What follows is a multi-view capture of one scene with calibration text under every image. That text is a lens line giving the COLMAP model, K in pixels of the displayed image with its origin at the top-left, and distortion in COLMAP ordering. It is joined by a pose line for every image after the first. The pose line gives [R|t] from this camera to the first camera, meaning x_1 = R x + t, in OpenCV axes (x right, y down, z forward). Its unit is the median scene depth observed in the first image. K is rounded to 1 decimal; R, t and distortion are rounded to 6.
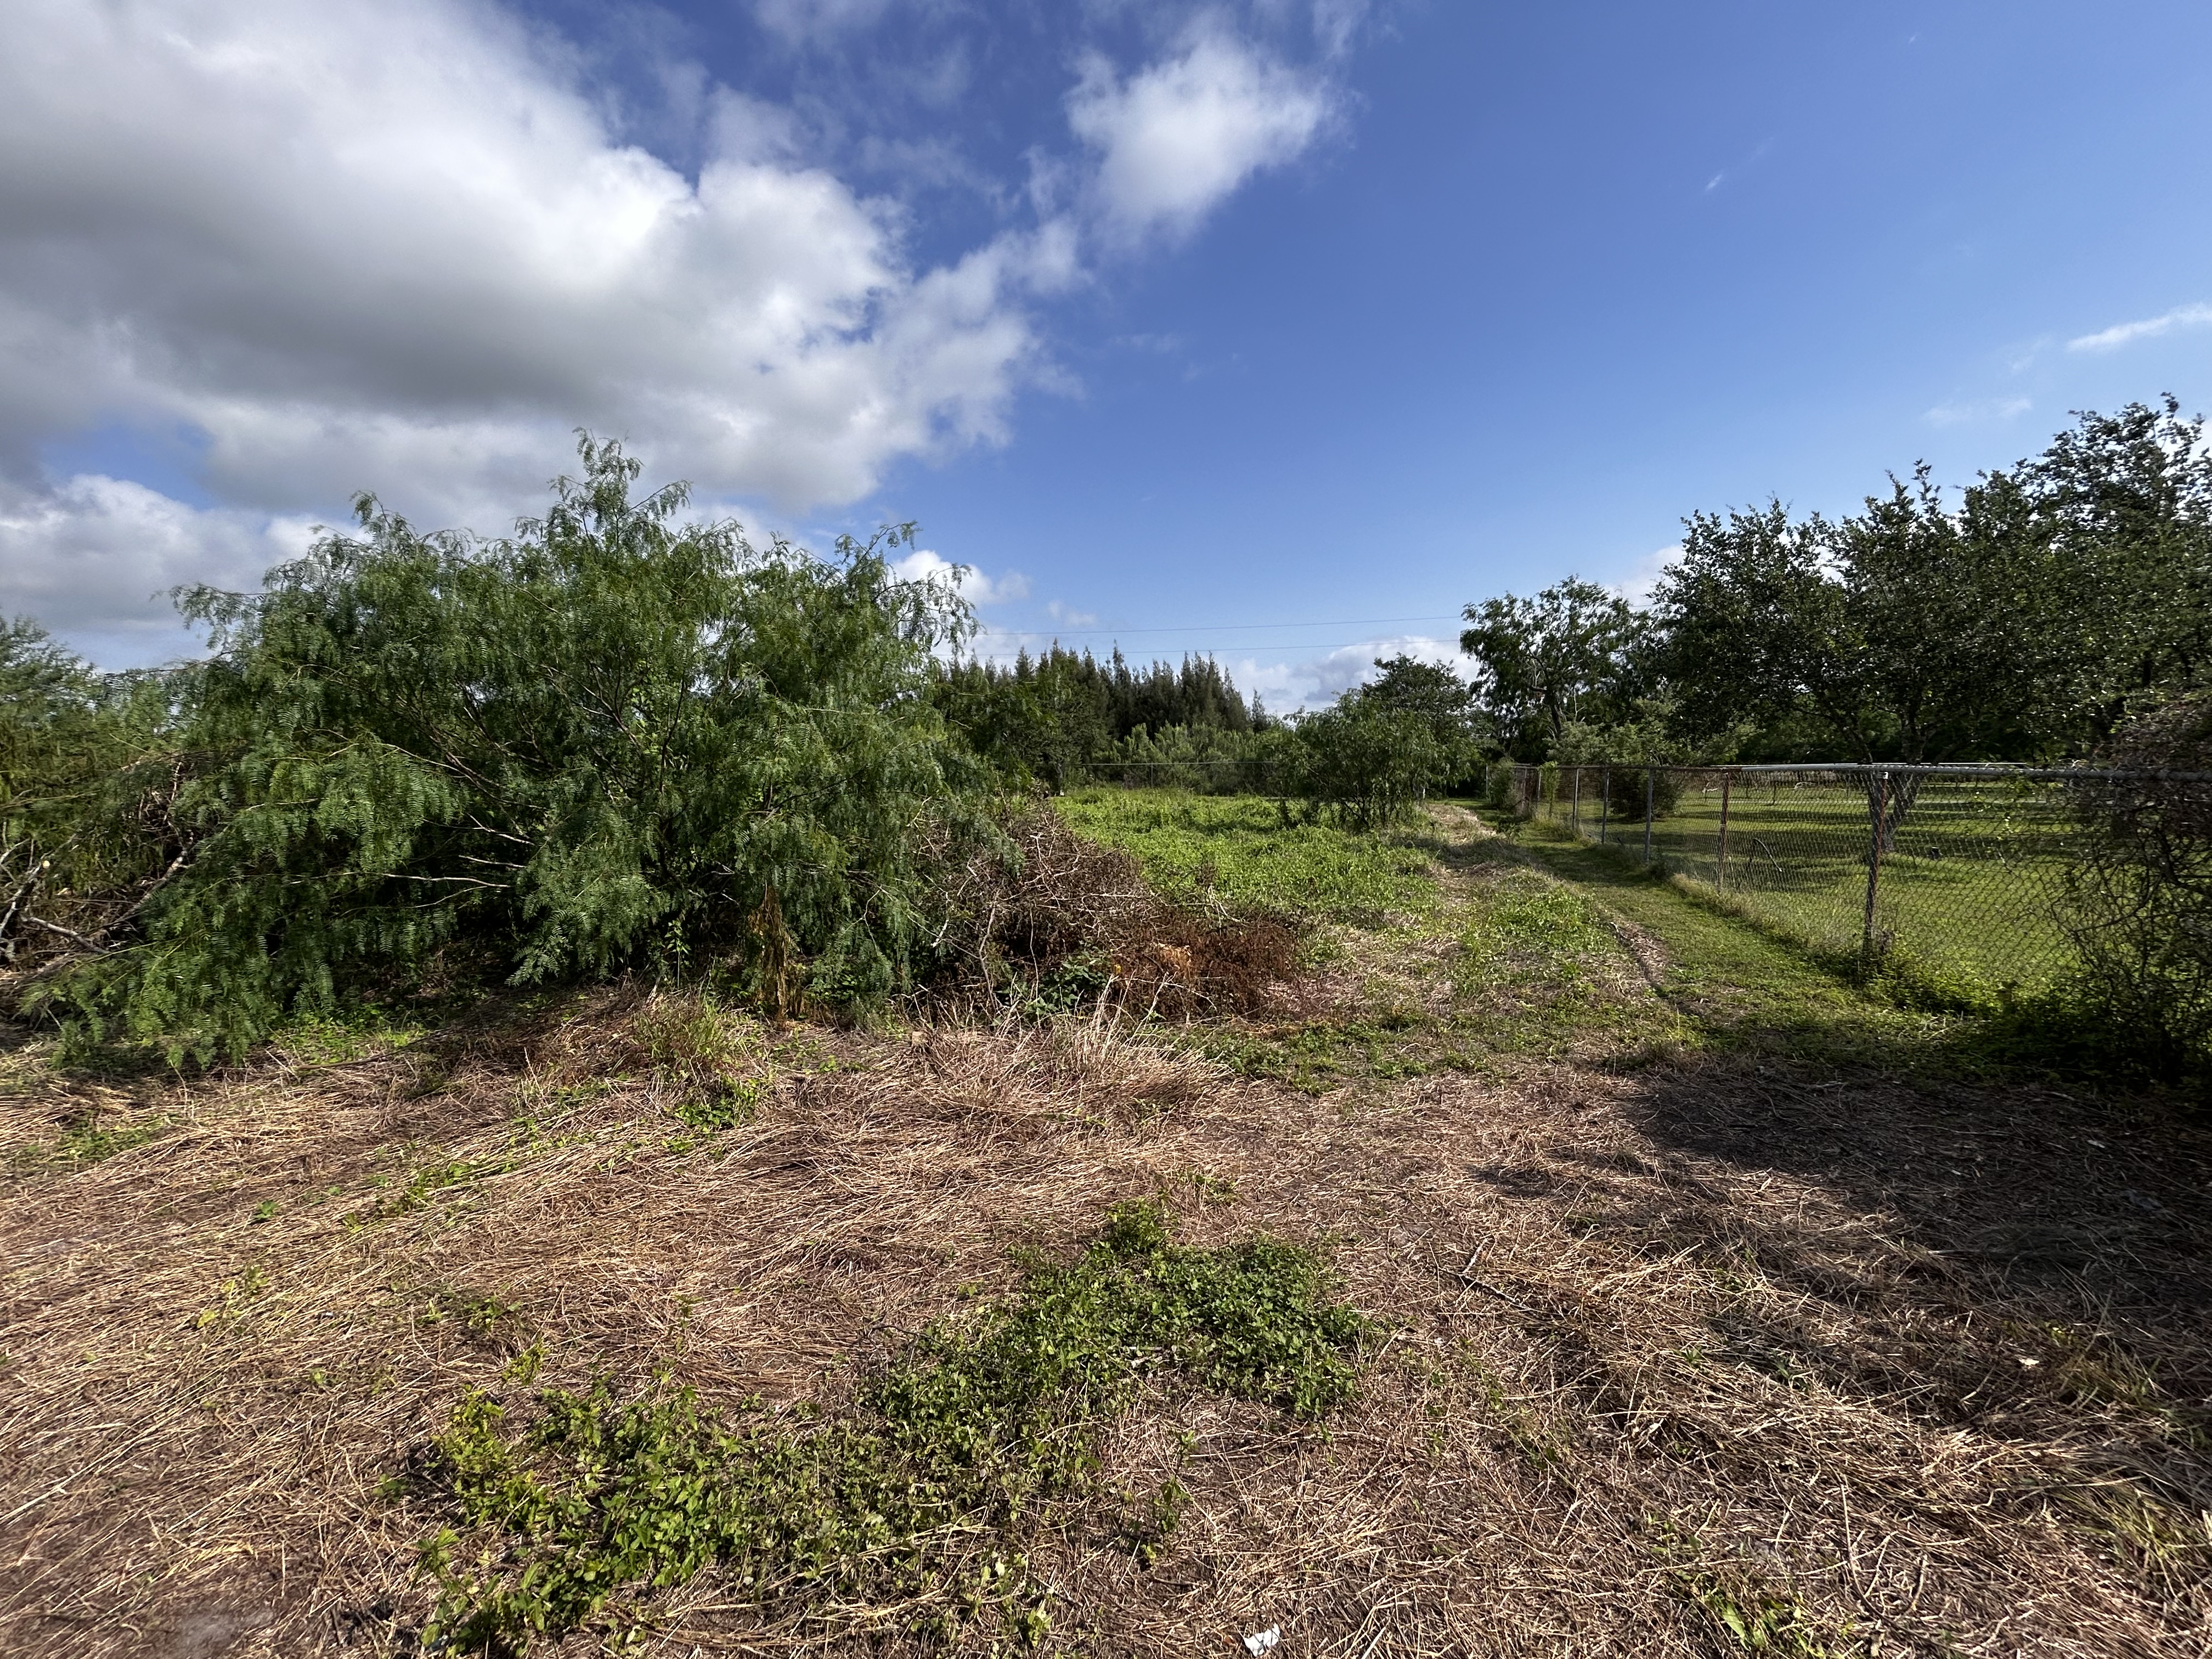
lens RADIAL K [[885.6, 0, 1106.8], [0, 885.6, 813.5], [0, 0, 1]] dist [-0.015037, 0.001983]
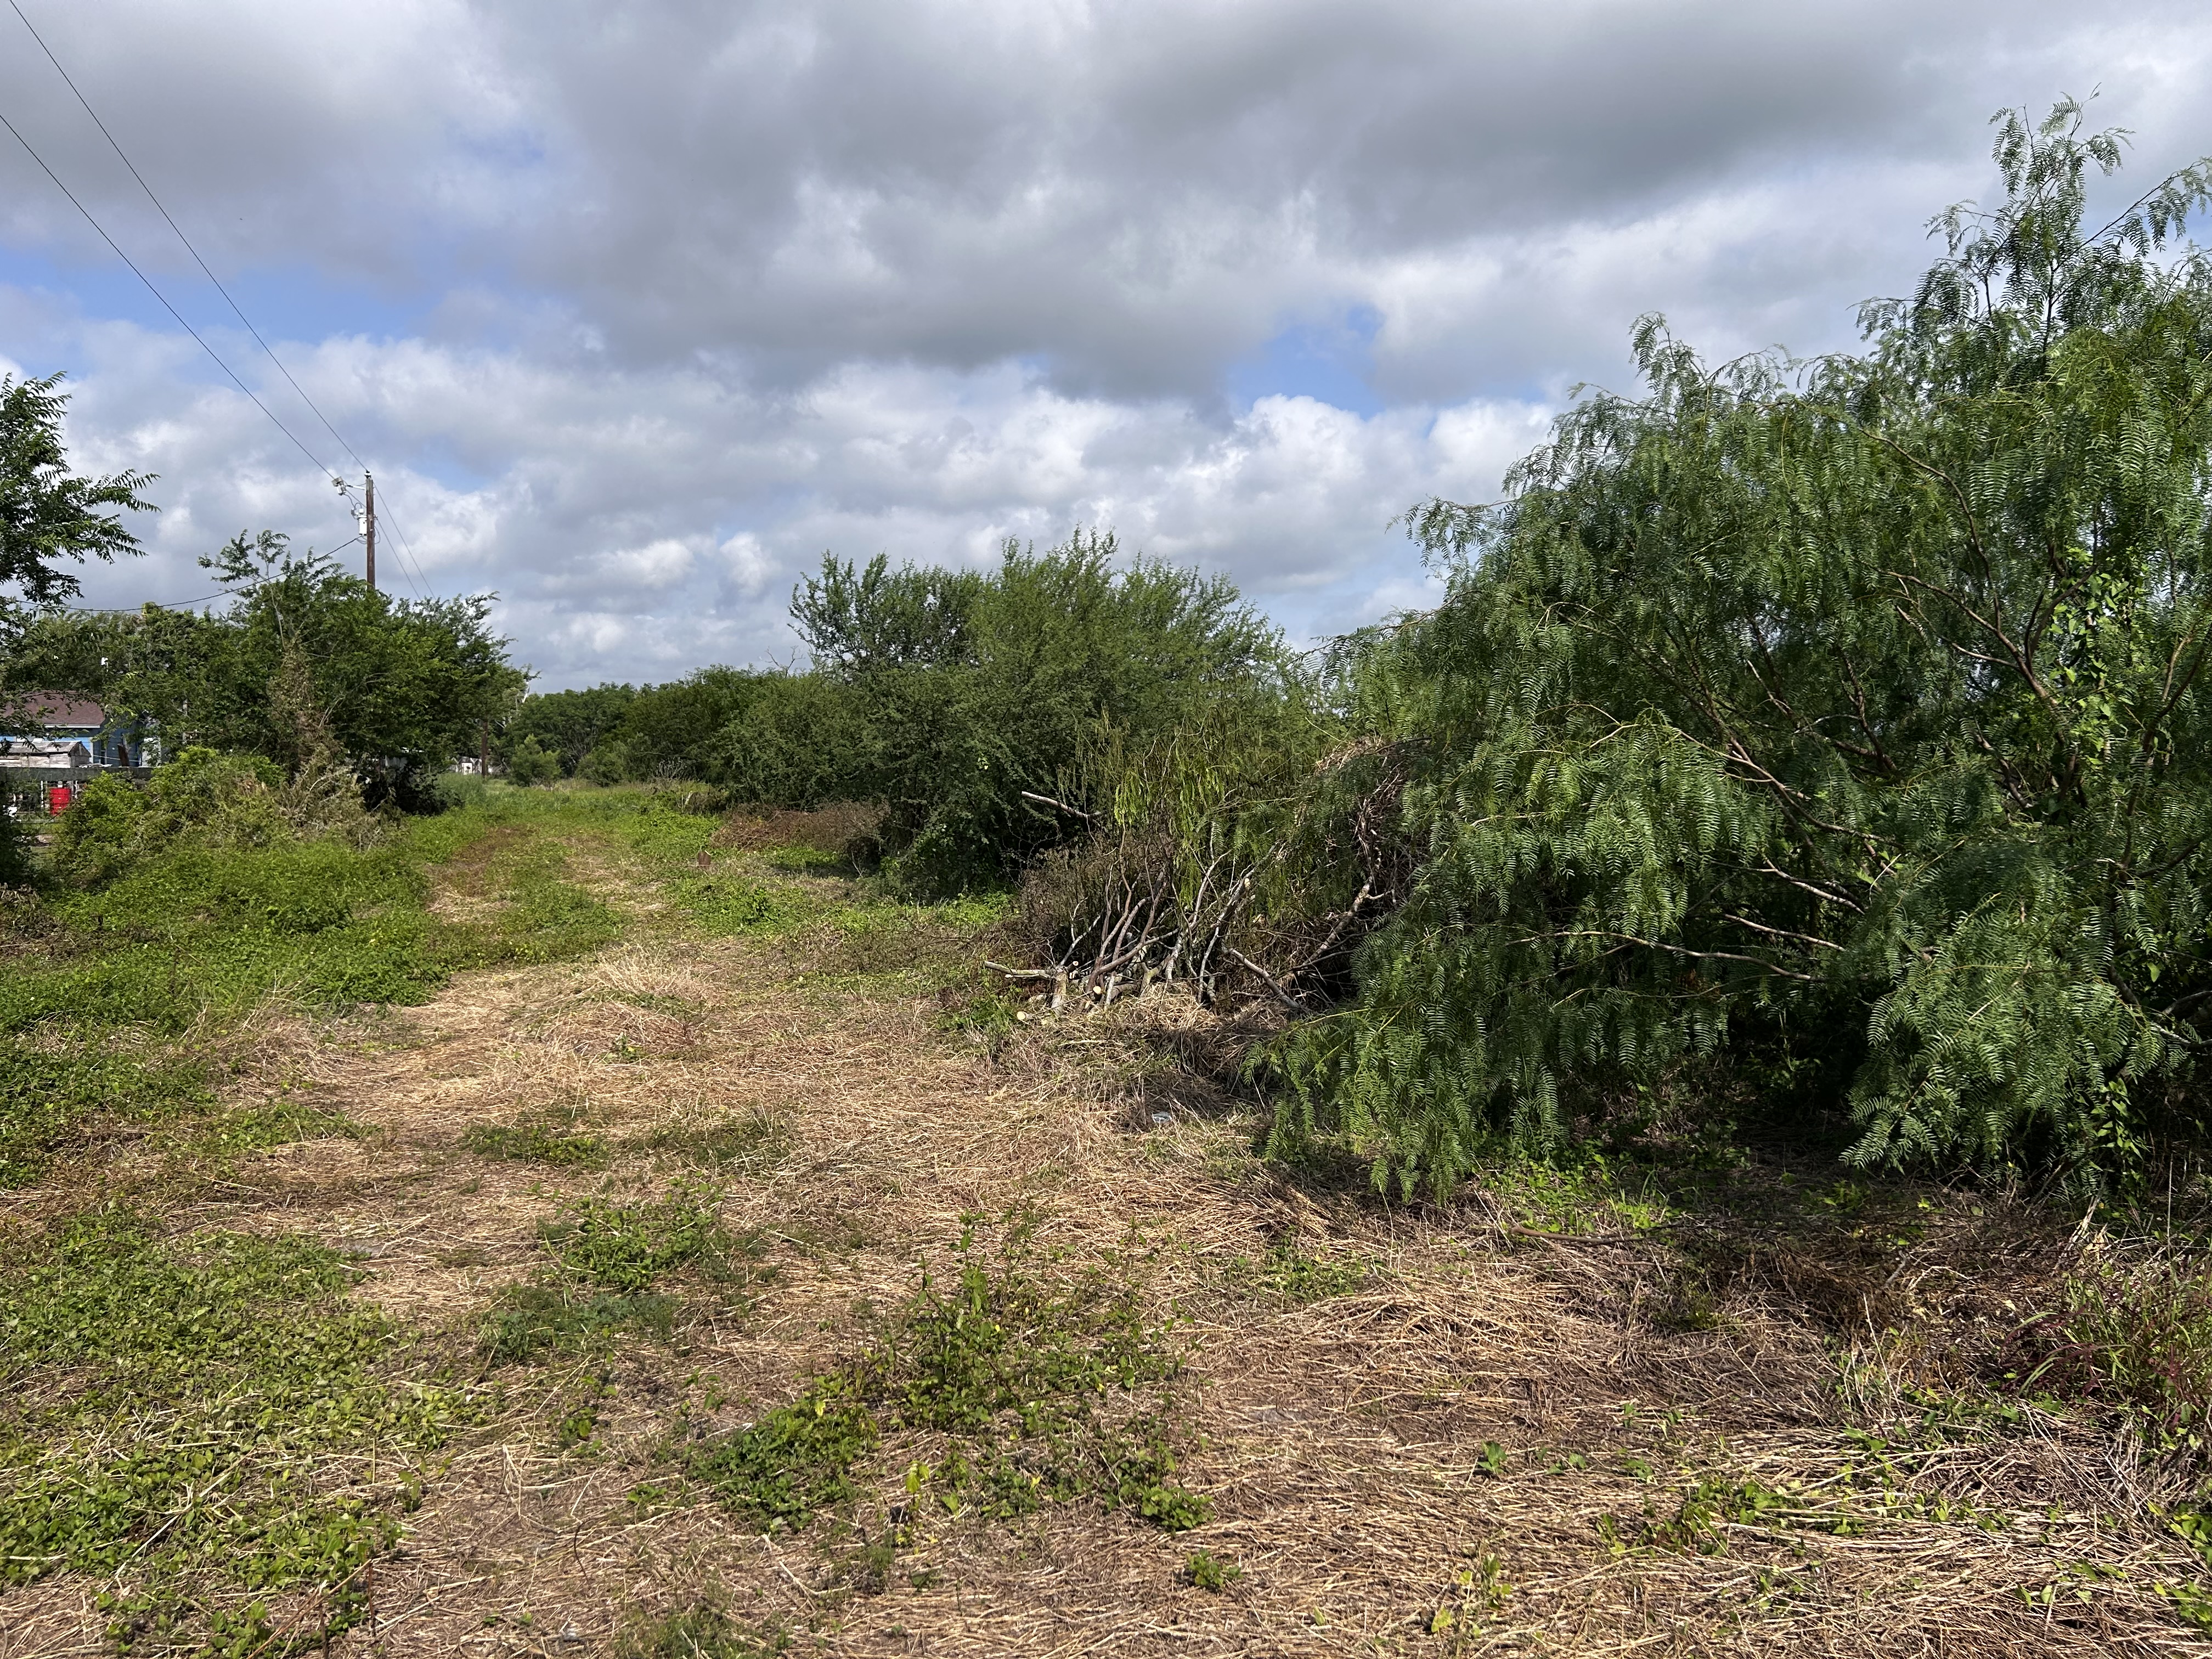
lens RADIAL K [[1638.9, 0, 1083.8], [0, 1638.9, 765.1], [0, 0, 1]] dist [0.002391, -0.021372]
pose [[0.571558, 0.003910, -0.820552, -0.107298], [-0.043159, 0.998748, -0.025303, -0.005911], [0.819426, 0.049876, 0.571011, 0.032761]]
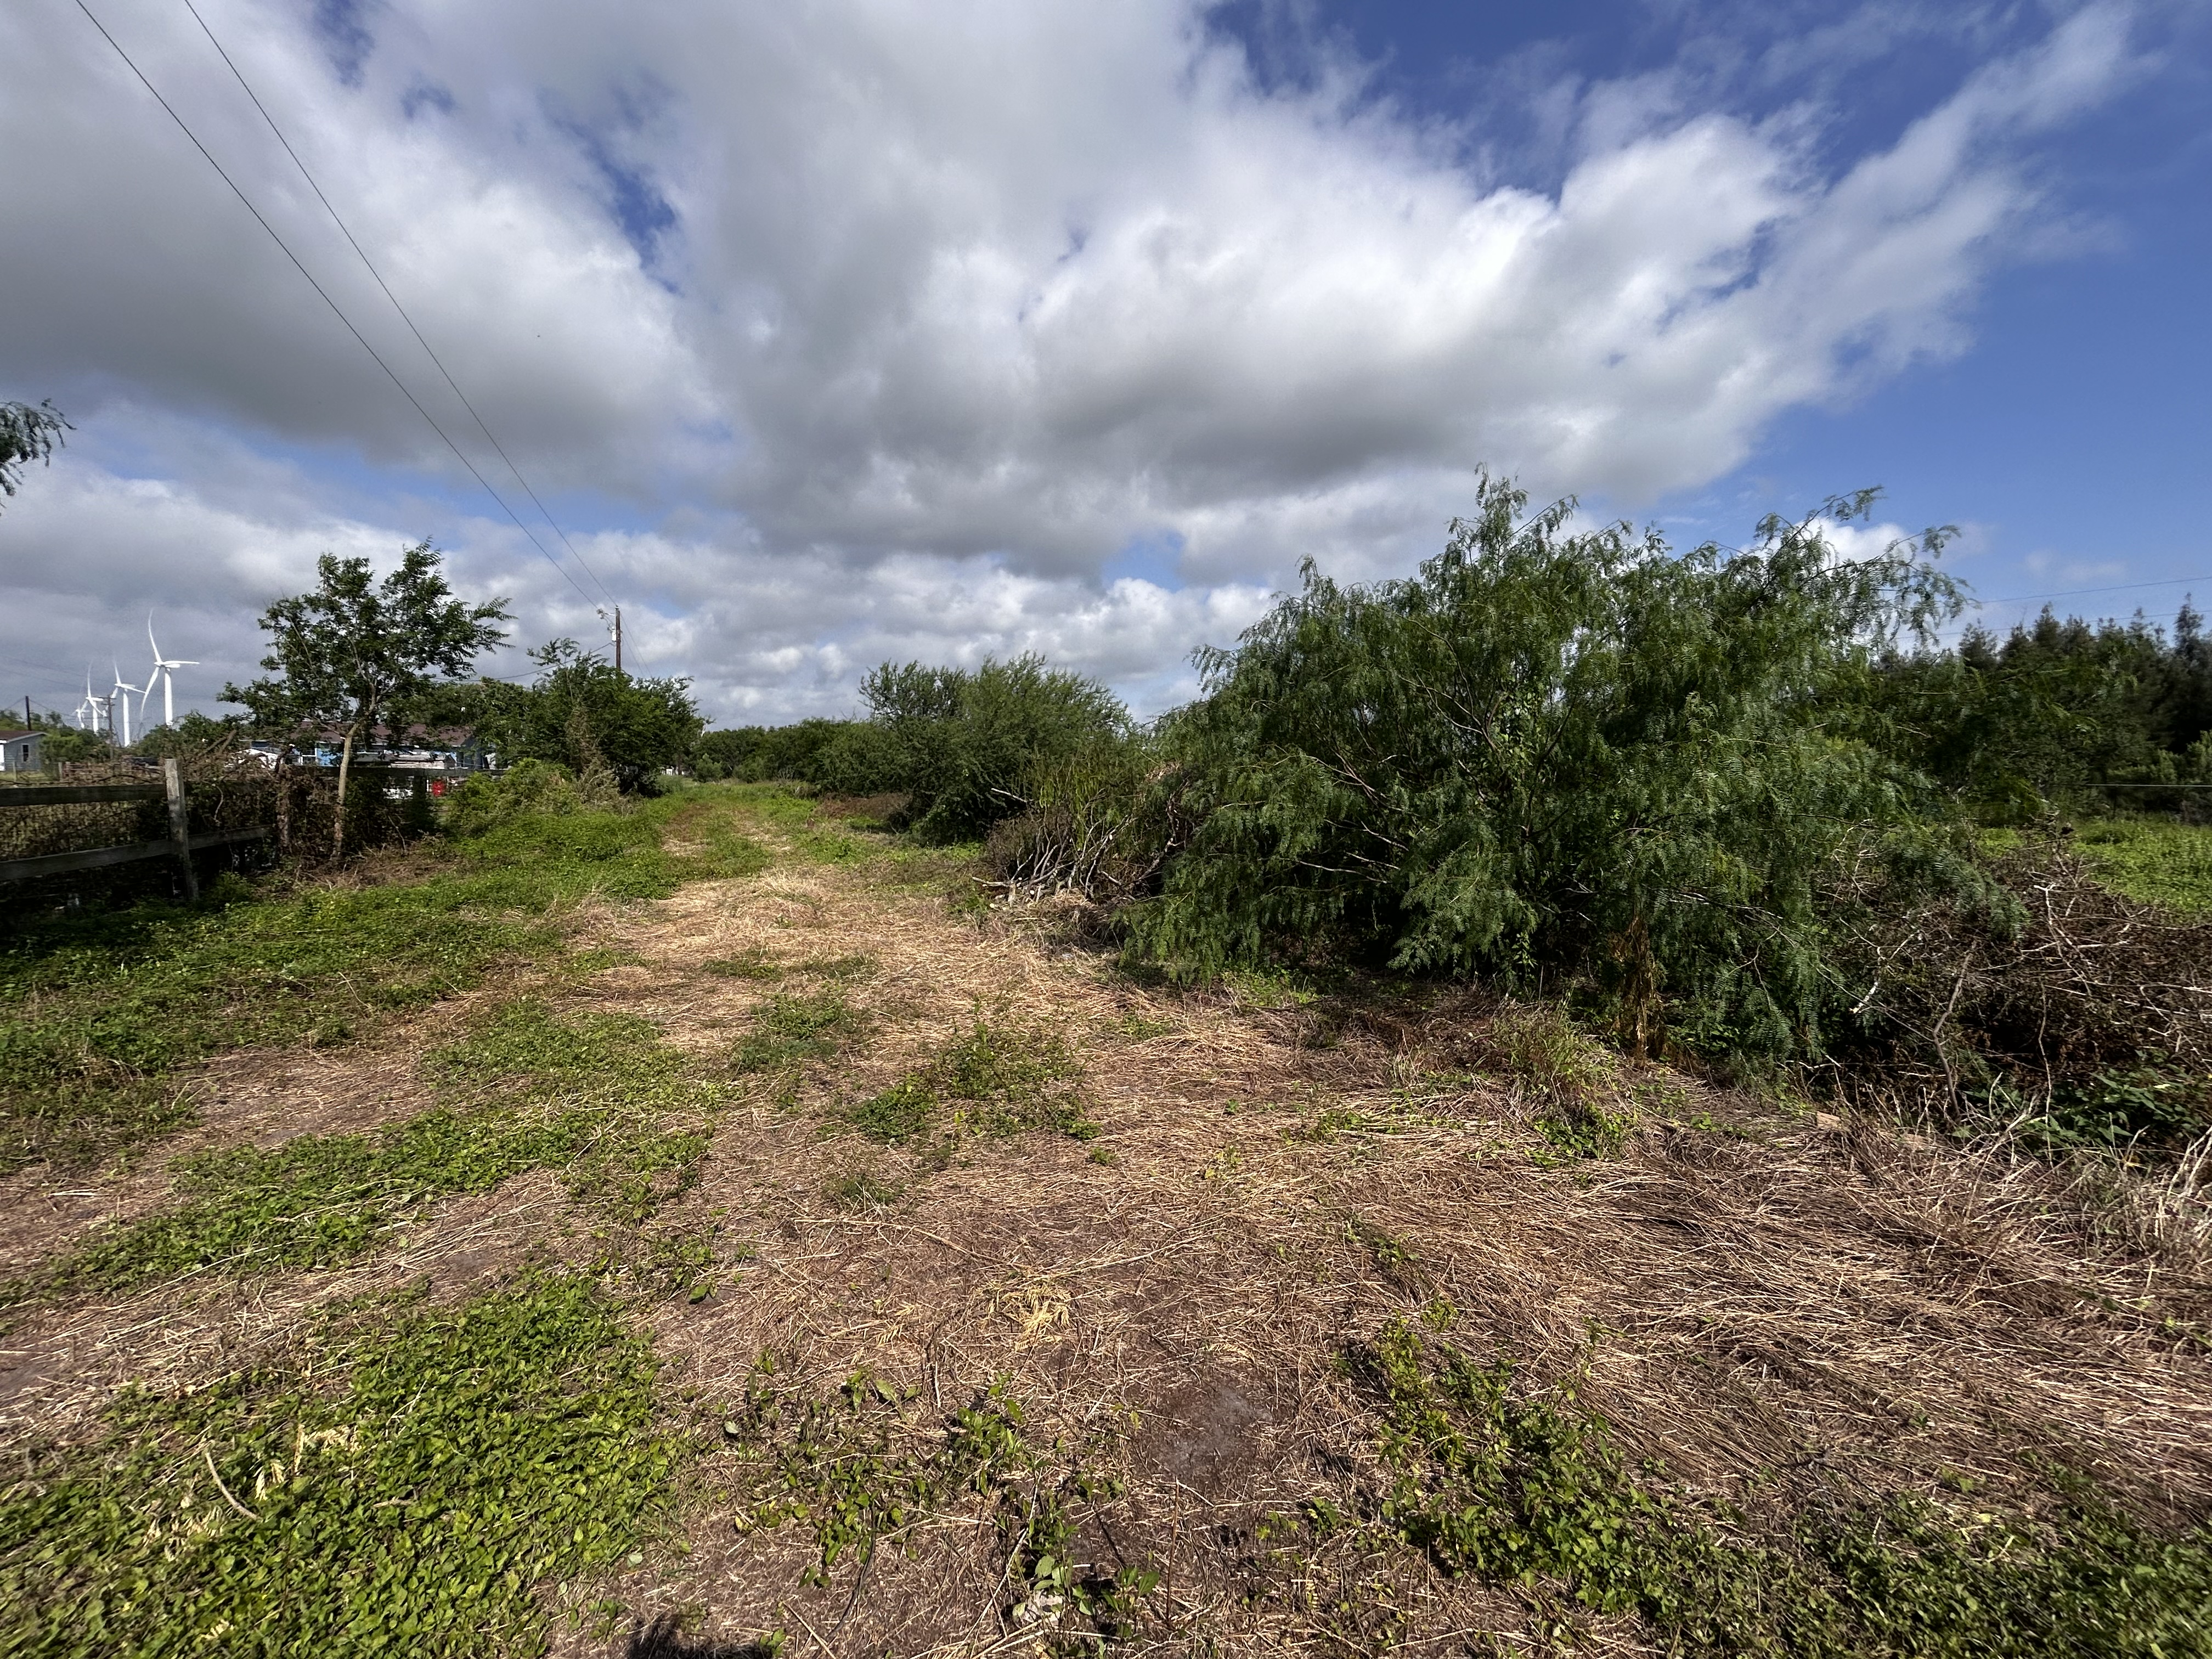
lens RADIAL K [[885.6, 0, 1105.6], [0, 885.6, 807.2], [0, 0, 1]] dist [-0.015037, 0.001983]
pose [[0.651205, 0.039484, -0.757874, -0.052055], [-0.054928, 0.998479, 0.004823, -0.001393], [0.756911, 0.038487, 0.652384, -0.038517]]
